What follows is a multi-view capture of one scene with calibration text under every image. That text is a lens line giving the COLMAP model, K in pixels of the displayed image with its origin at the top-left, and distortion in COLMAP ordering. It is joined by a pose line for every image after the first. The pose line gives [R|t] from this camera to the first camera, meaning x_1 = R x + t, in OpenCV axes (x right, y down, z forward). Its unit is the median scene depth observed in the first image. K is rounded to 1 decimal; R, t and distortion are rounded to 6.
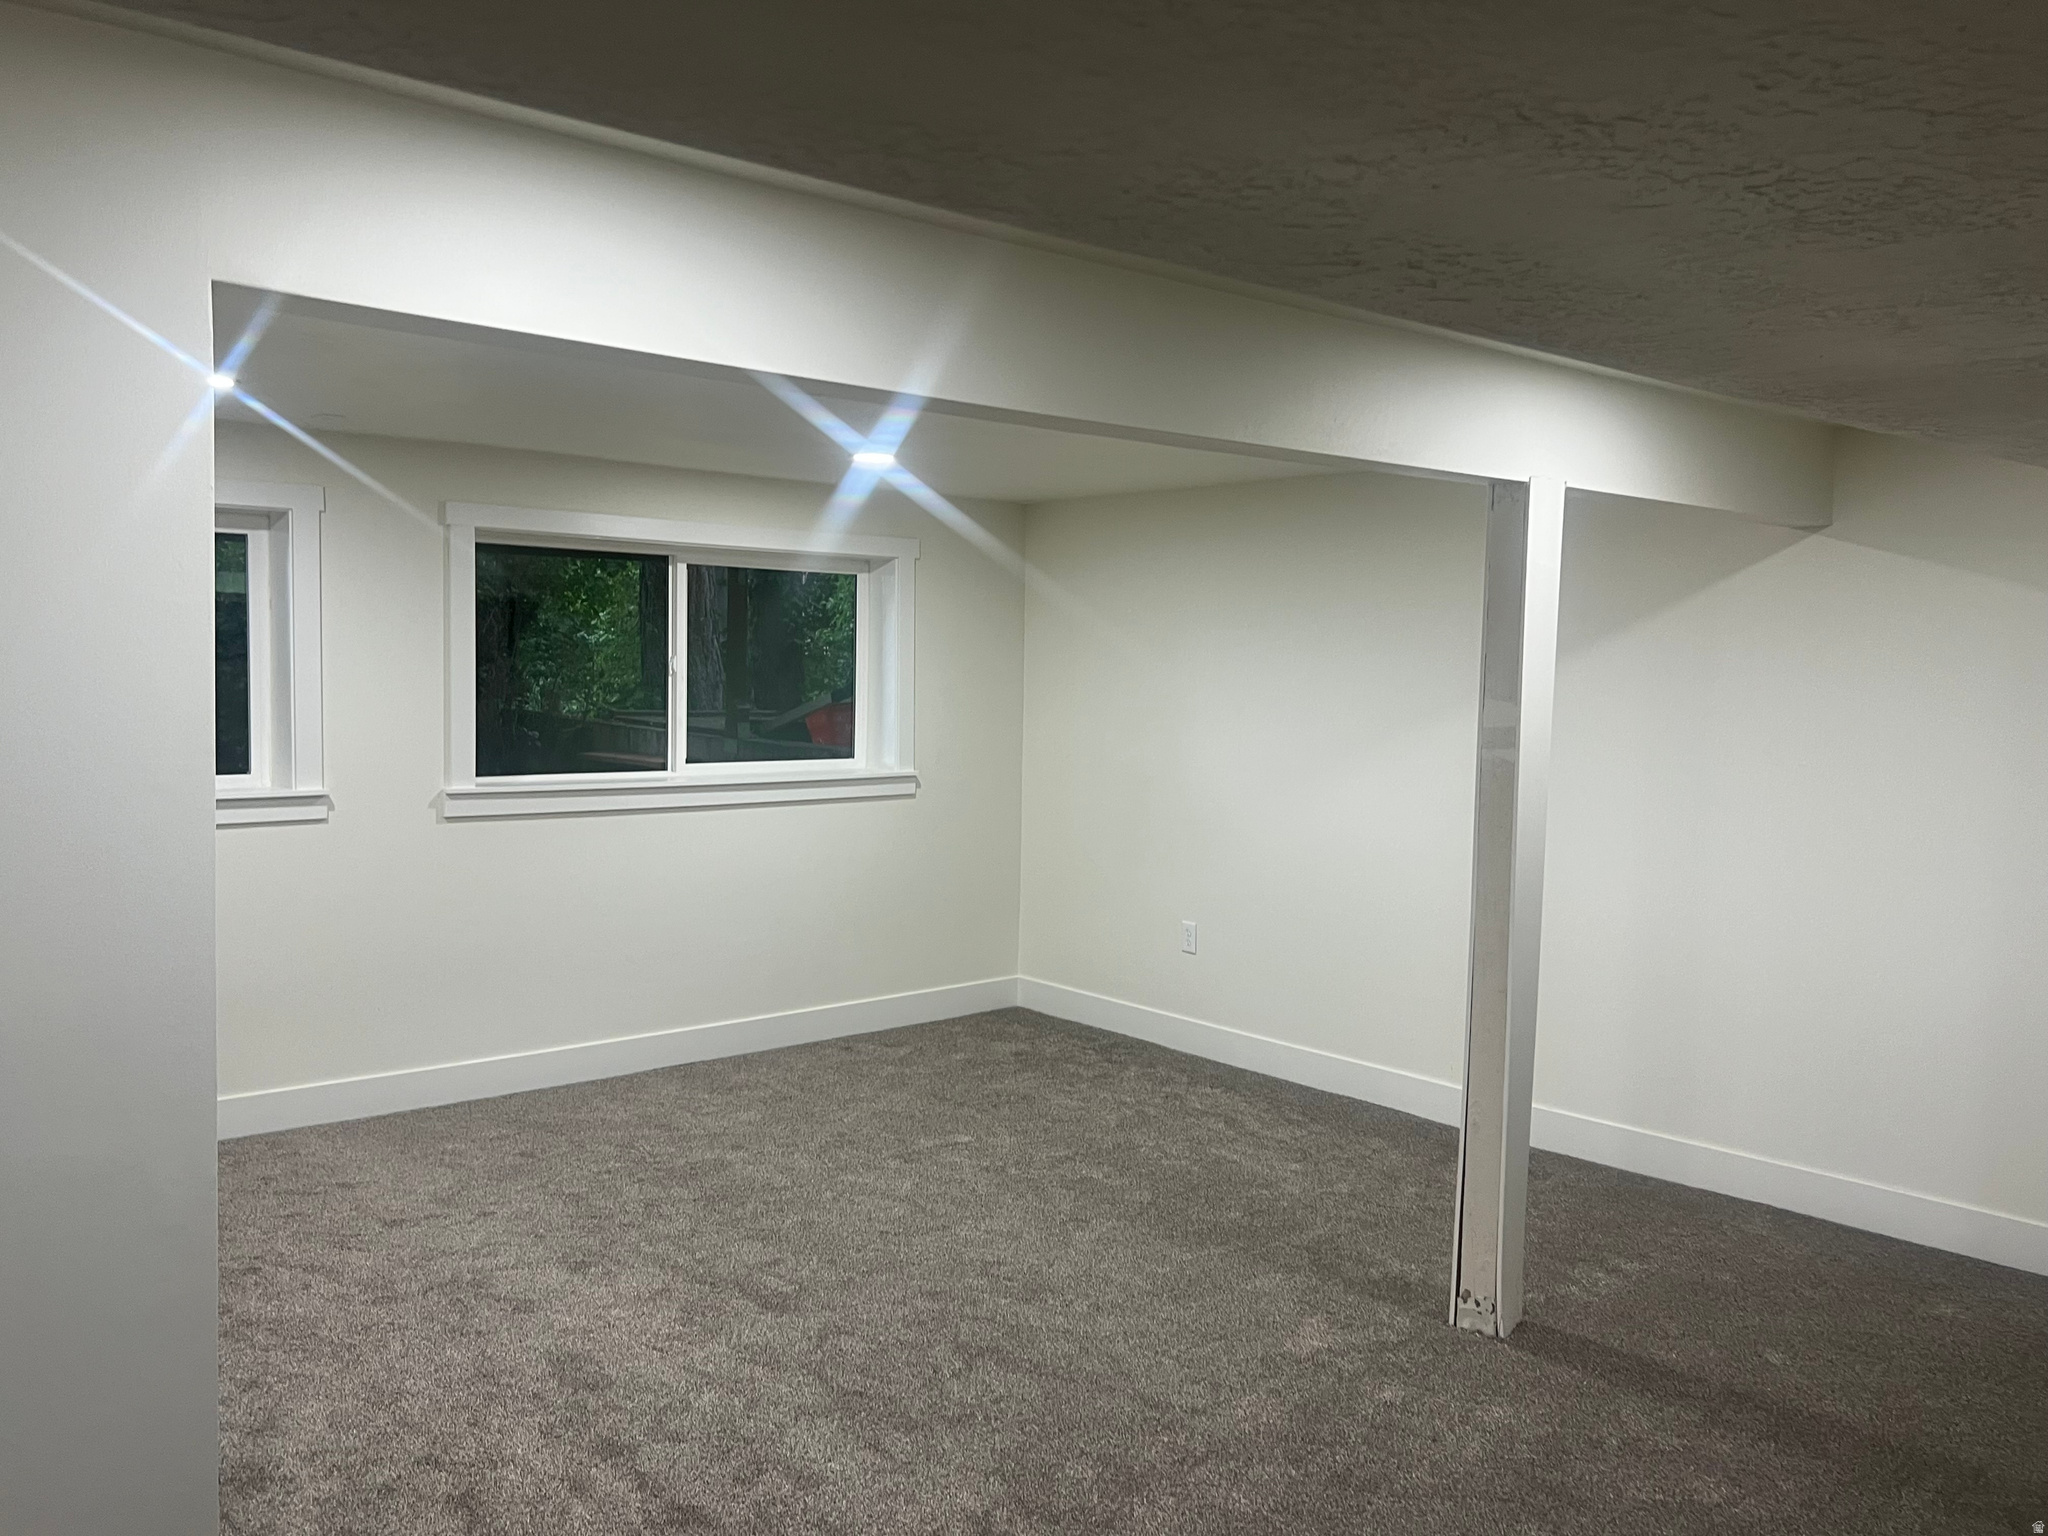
lens RADIAL K [[1672.6, 0, 1016.2], [0, 1672.6, 776.0], [0, 0, 1]] dist [0.056899, -0.045186]
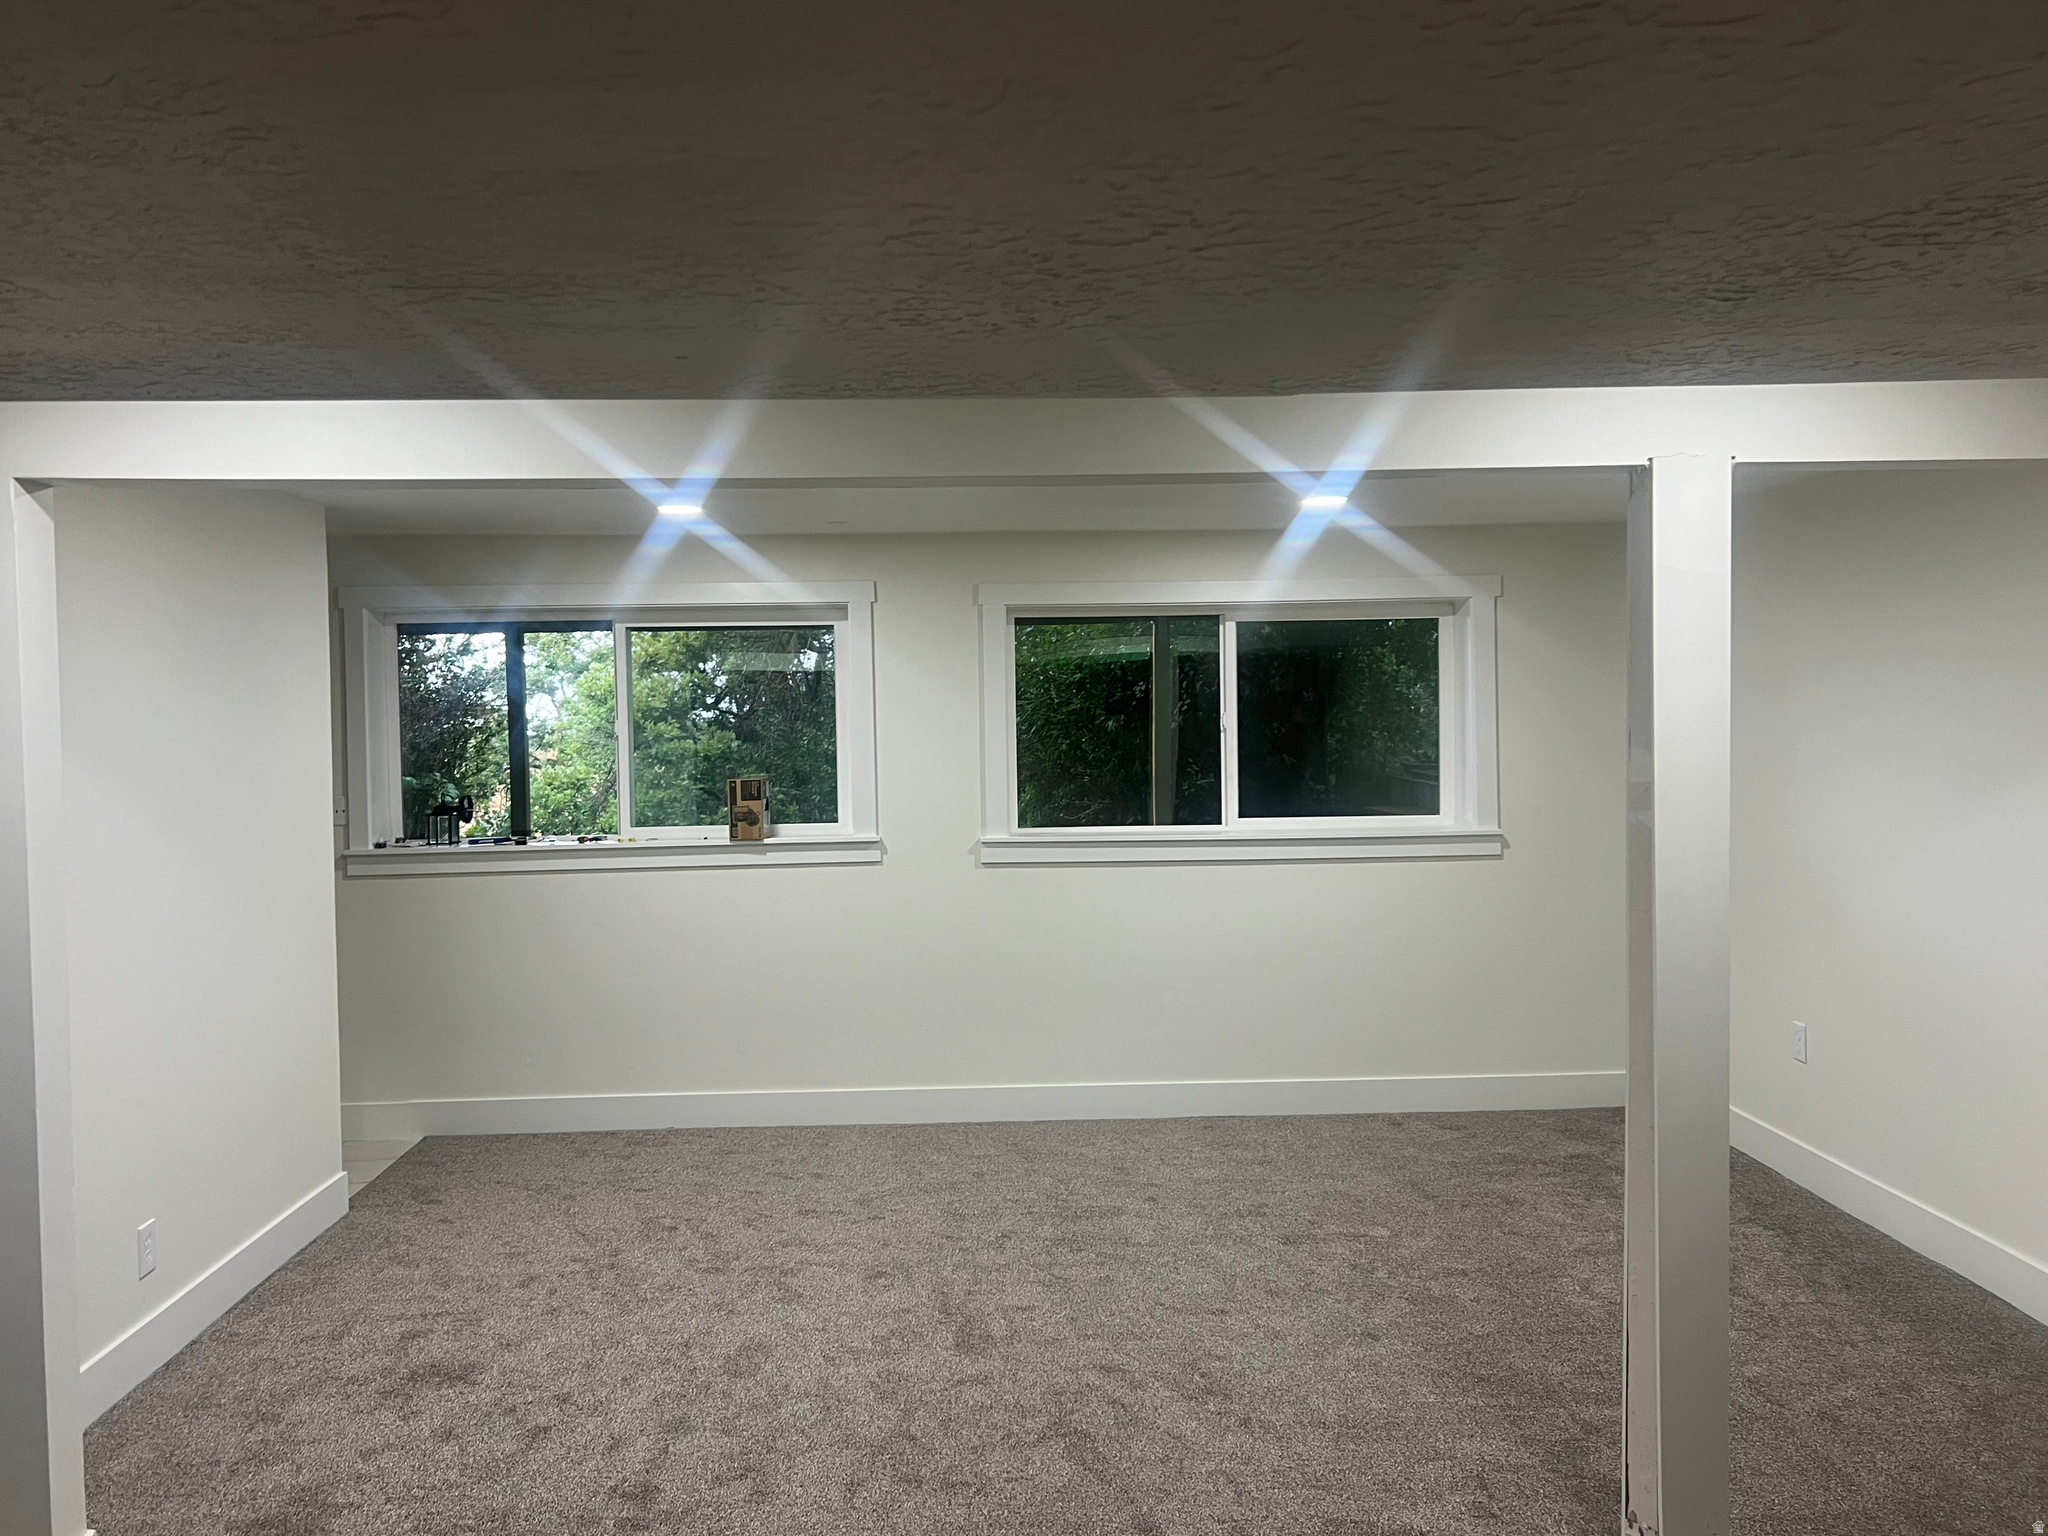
lens RADIAL K [[1672.6, 0, 1016.2], [0, 1672.6, 751.1], [0, 0, 1]] dist [0.056899, -0.045186]
pose [[0.780590, -0.014211, -0.624882, 0.391522], [-0.015652, 0.998984, -0.042272, -0.003439], [0.624848, 0.042778, 0.779574, 0.150293]]
